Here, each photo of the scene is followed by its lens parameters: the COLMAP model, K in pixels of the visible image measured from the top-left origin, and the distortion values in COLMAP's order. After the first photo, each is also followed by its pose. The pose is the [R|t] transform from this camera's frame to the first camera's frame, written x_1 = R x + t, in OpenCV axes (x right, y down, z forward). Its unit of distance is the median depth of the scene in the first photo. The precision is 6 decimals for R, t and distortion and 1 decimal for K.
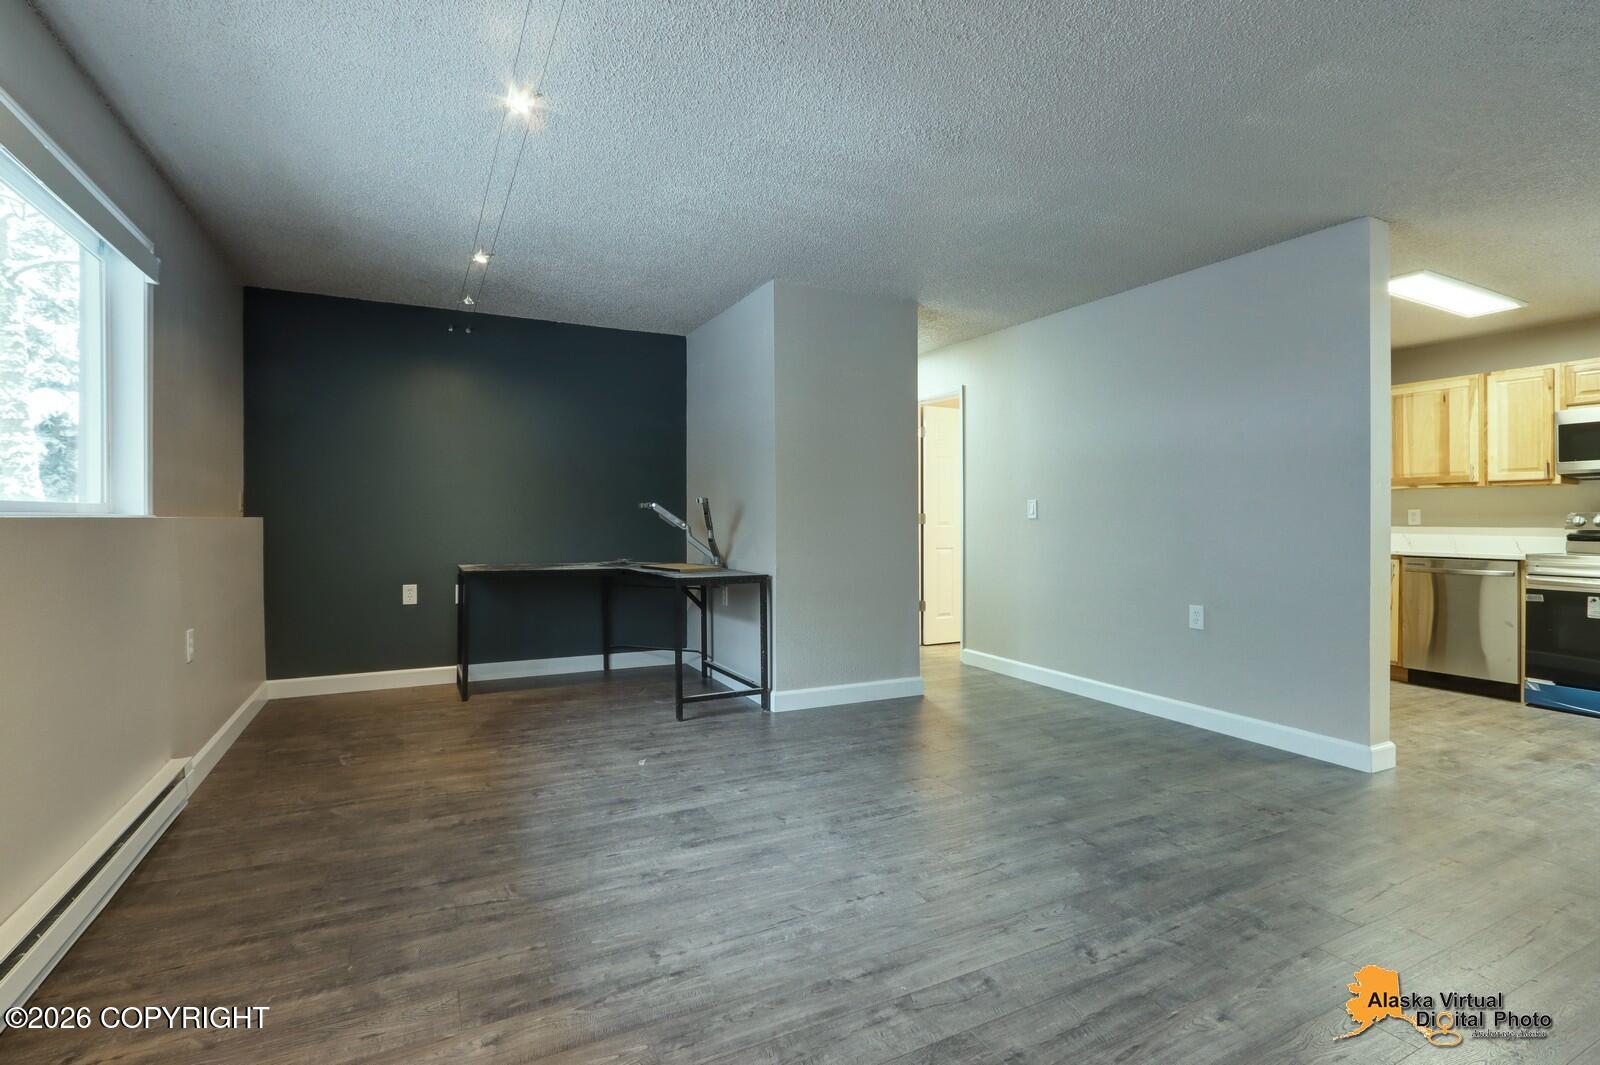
lens RADIAL K [[748.3, 0, 795.8], [0, 748.3, 516.6], [0, 0, 1]] dist [-0.016376, 0.001516]
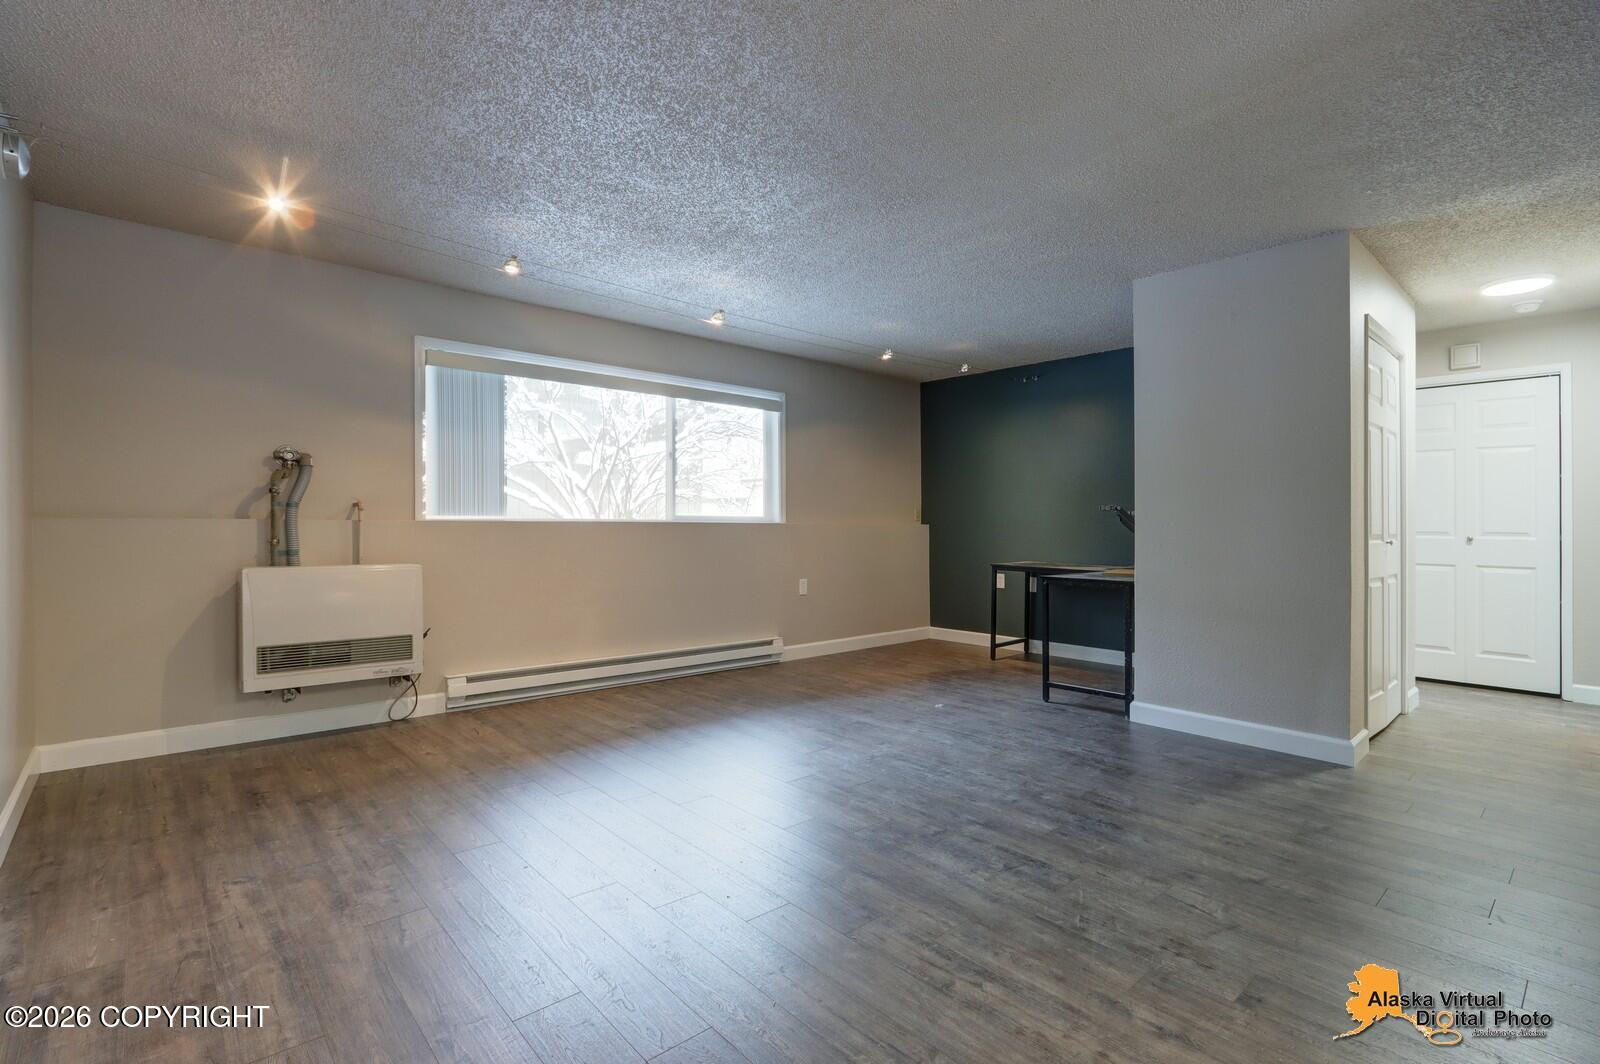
lens RADIAL K [[748.3, 0, 795.8], [0, 748.3, 516.1], [0, 0, 1]] dist [-0.016376, 0.001516]
pose [[0.257739, -0.011604, -0.966145, 1.076363], [-0.004432, 0.999903, -0.013191, 0.010149], [0.966204, 0.007681, 0.257663, 0.429088]]
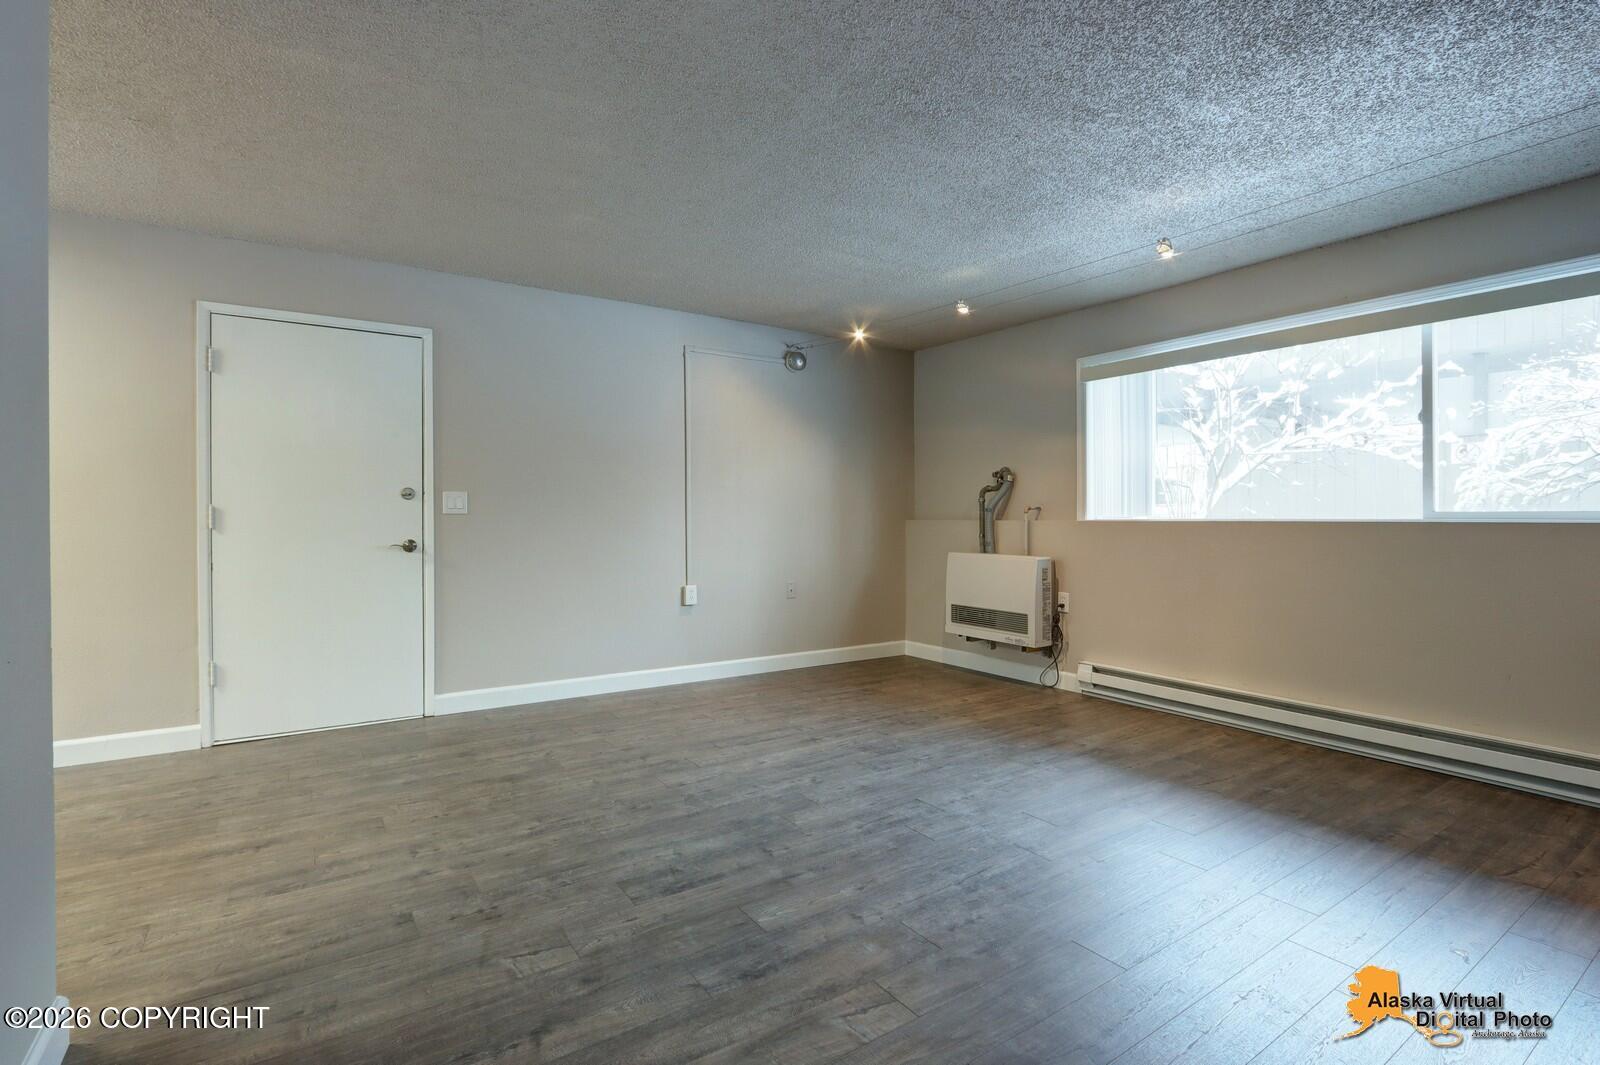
lens RADIAL K [[748.3, 0, 795.8], [0, 748.3, 516.6], [0, 0, 1]] dist [-0.016376, 0.001516]
pose [[-0.992030, -0.008441, -0.125718, 0.385616], [-0.007848, 0.999956, -0.005209, 0.005667], [0.125756, -0.004181, -0.992052, 1.569751]]
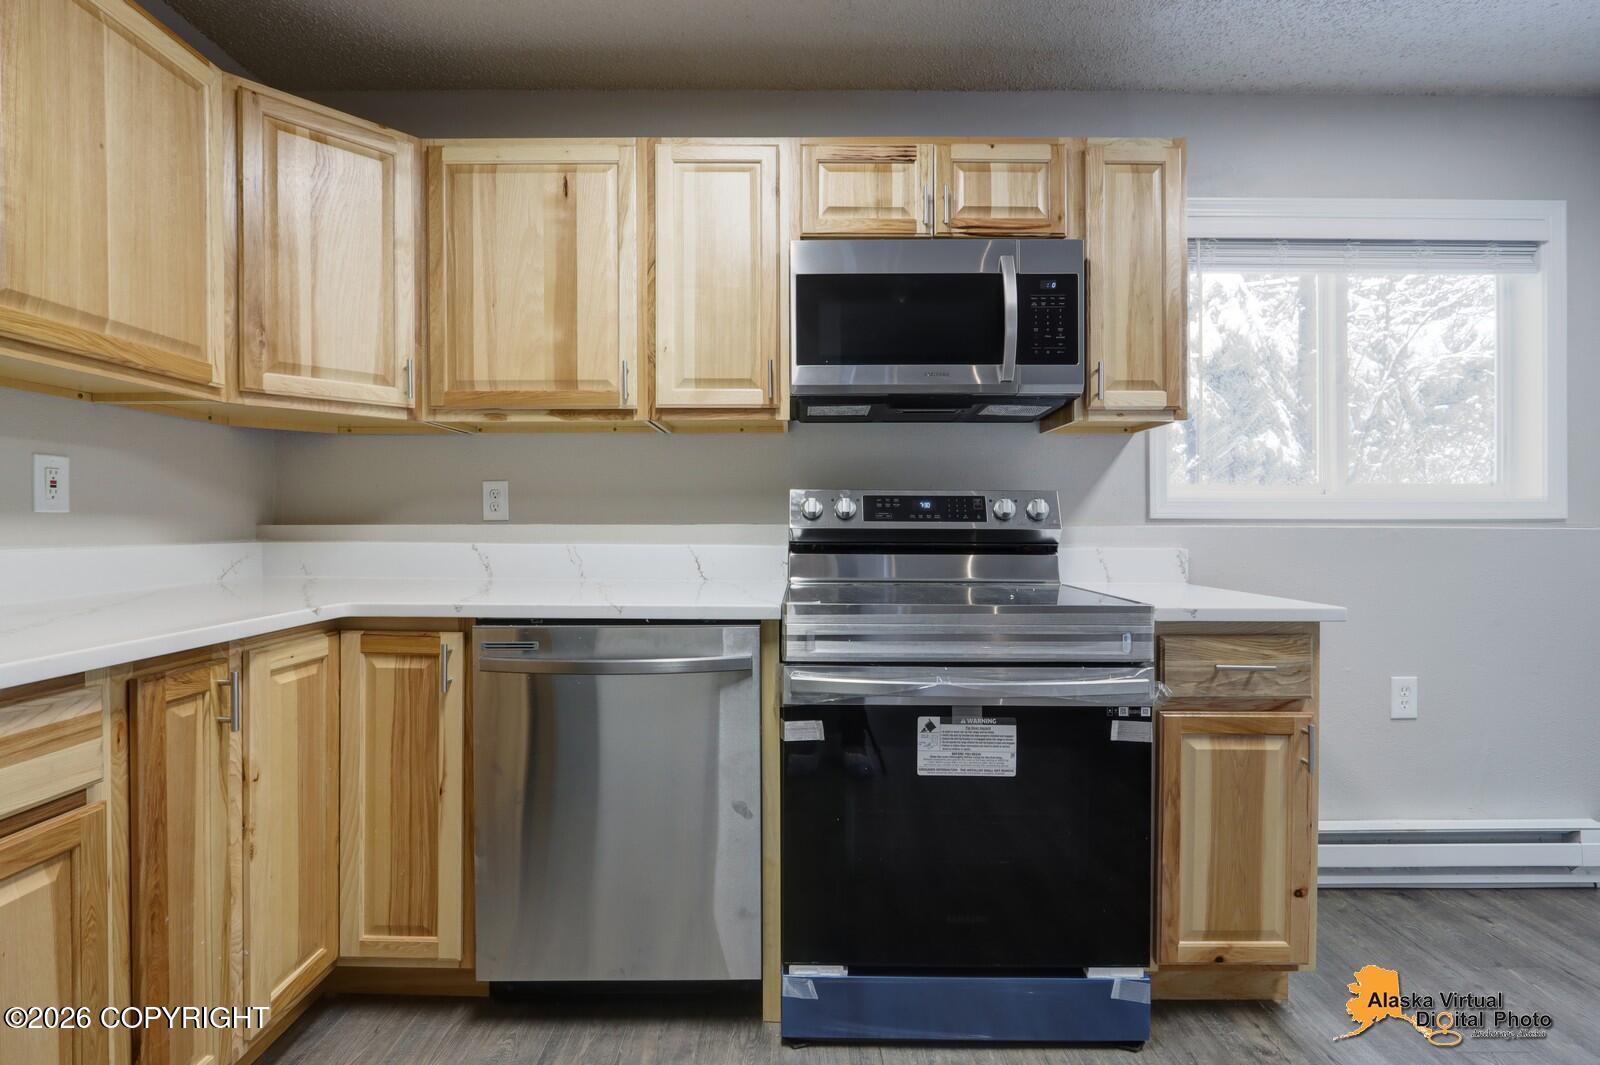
lens RADIAL K [[750.9, 0, 786.4], [0, 750.9, 520.1], [0, 0, 1]] dist [-0.013482, 0.000907]
pose [[0.464509, -0.007186, 0.885539, 0.979674], [-0.001197, 0.999961, 0.008743, 0.013506], [-0.885567, -0.005122, 0.464483, 1.199326]]
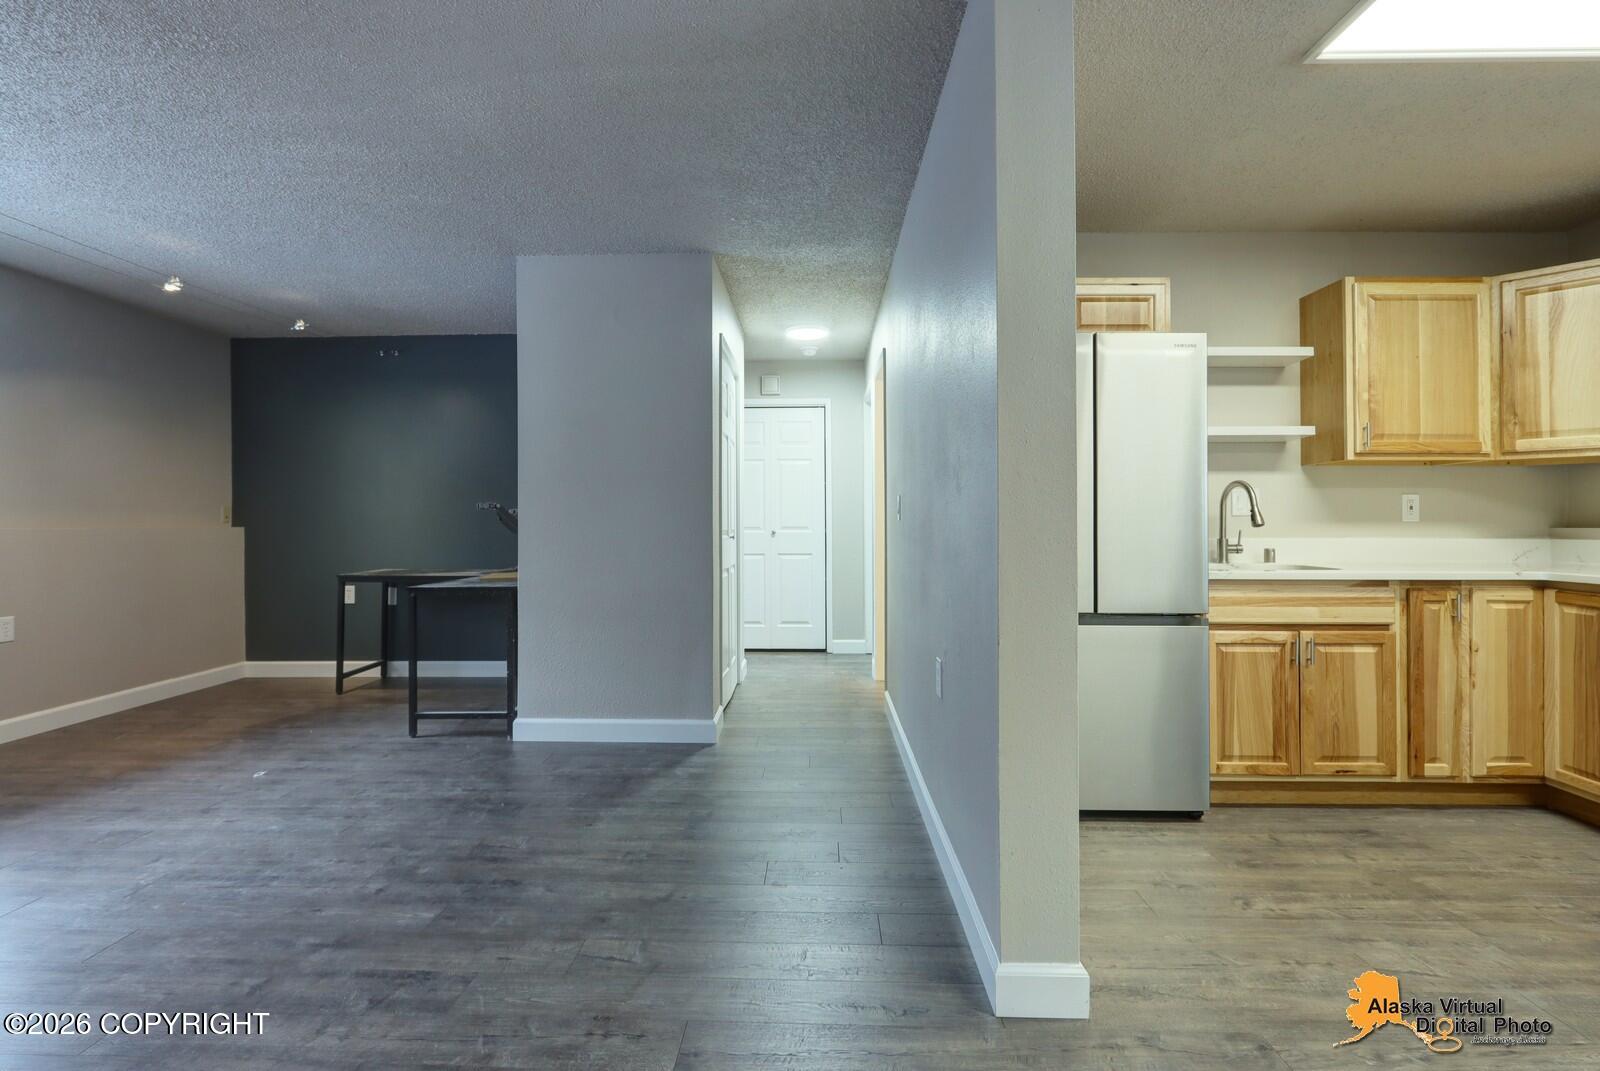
lens RADIAL K [[753.7, 0, 800.0], [0, 753.7, 517.9], [0, 0, 1]] dist [-0.004687, -0.001000]
pose [[0.878787, -0.012725, -0.477045, 0.937336], [0.009339, 0.999912, -0.009467, 0.010298], [0.477123, 0.003865, 0.878828, 0.498545]]
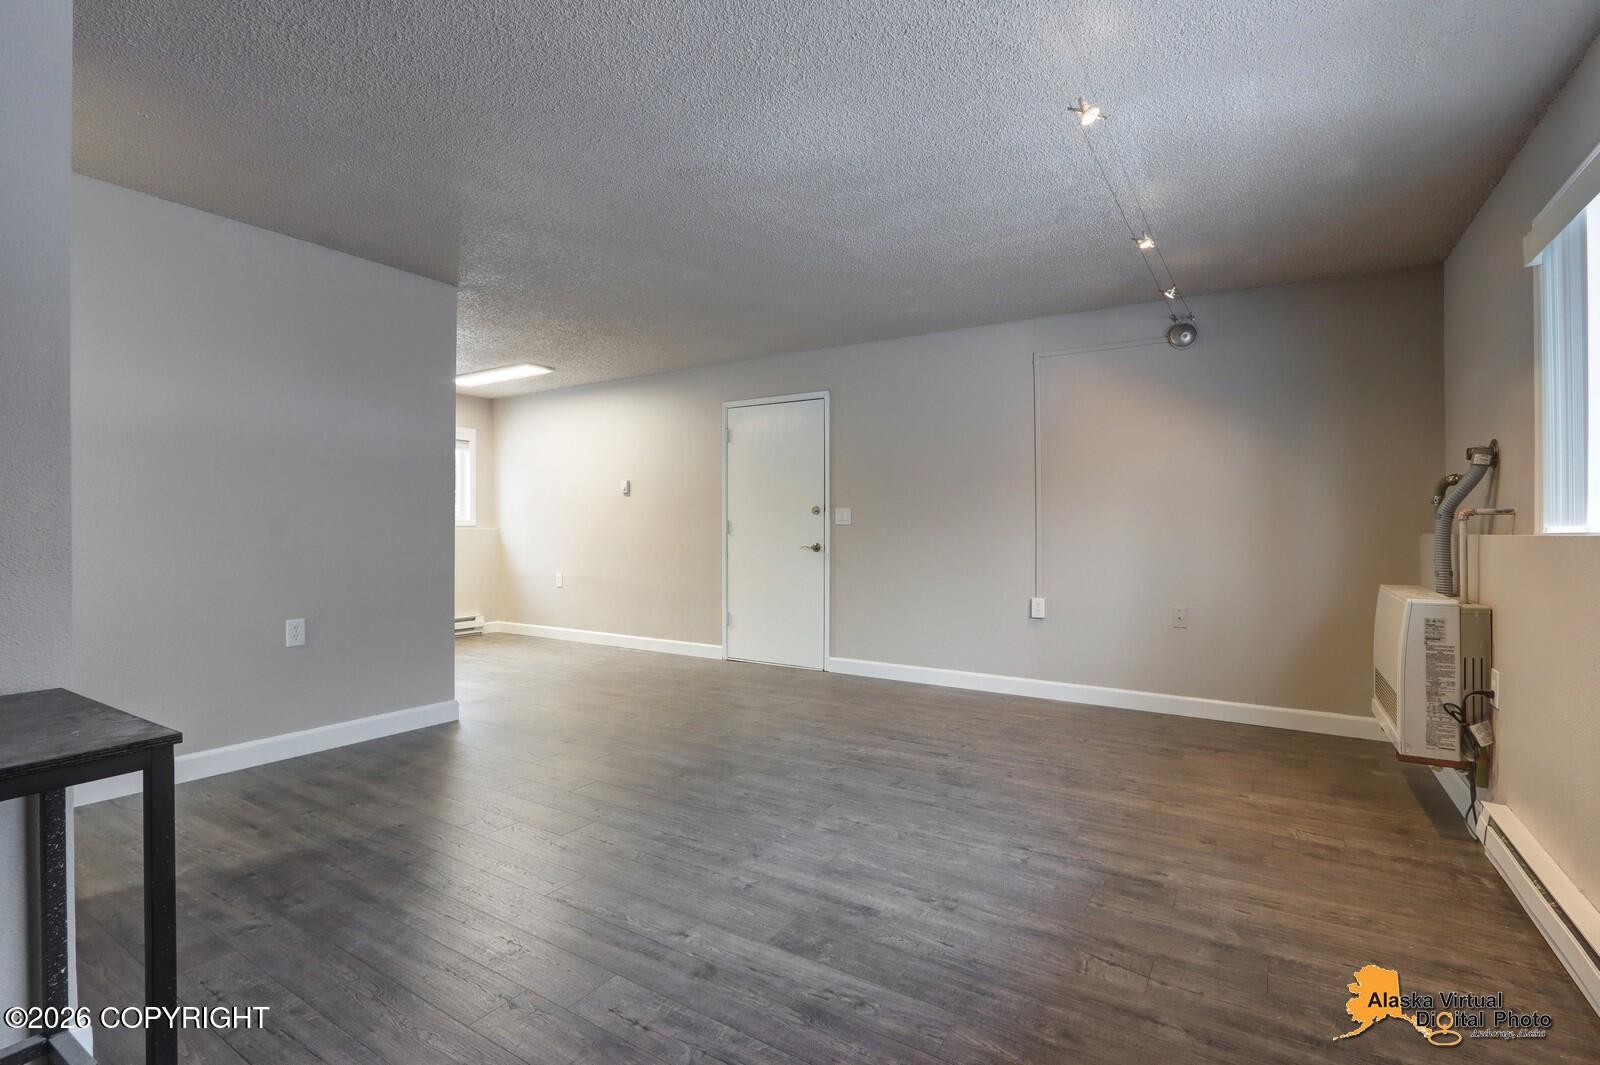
lens RADIAL K [[751.1, 0, 794.5], [0, 751.1, 527.1], [0, 0, 1]] dist [-0.012414, 0.000769]
pose [[-0.510847, -0.009566, 0.859618, -0.655247], [-0.012675, 0.999913, 0.003594, -0.000670], [-0.859578, -0.009060, -0.510924, 1.194005]]
